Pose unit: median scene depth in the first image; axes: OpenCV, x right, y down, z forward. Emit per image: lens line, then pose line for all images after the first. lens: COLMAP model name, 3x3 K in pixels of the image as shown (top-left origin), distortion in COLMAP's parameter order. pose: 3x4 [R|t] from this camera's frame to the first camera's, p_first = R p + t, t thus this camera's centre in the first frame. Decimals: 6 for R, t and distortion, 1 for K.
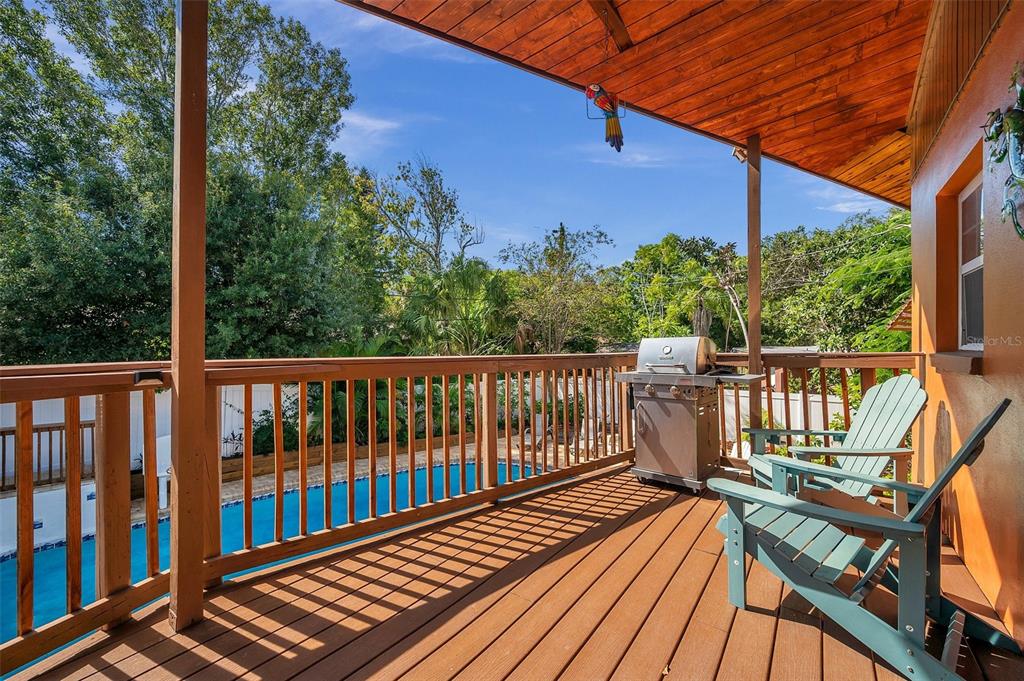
lens RADIAL K [[433.7, 0, 504.8], [0, 433.7, 343.2], [0, 0, 1]] dist [0.000378, 0.000079]
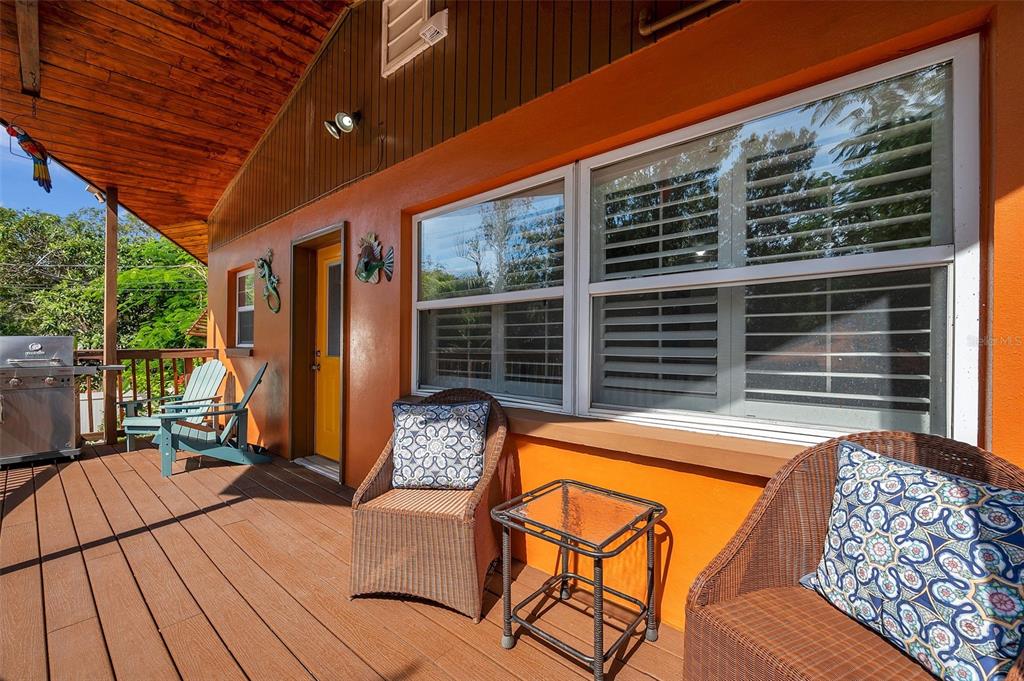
lens RADIAL K [[433.7, 0, 504.8], [0, 433.7, 343.2], [0, 0, 1]] dist [0.000378, 0.000079]
pose [[0.109508, 0.010513, 0.993930, -0.761633], [-0.012268, 0.999882, -0.009224, 0.001389], [-0.993910, -0.011183, 0.109624, -0.440250]]
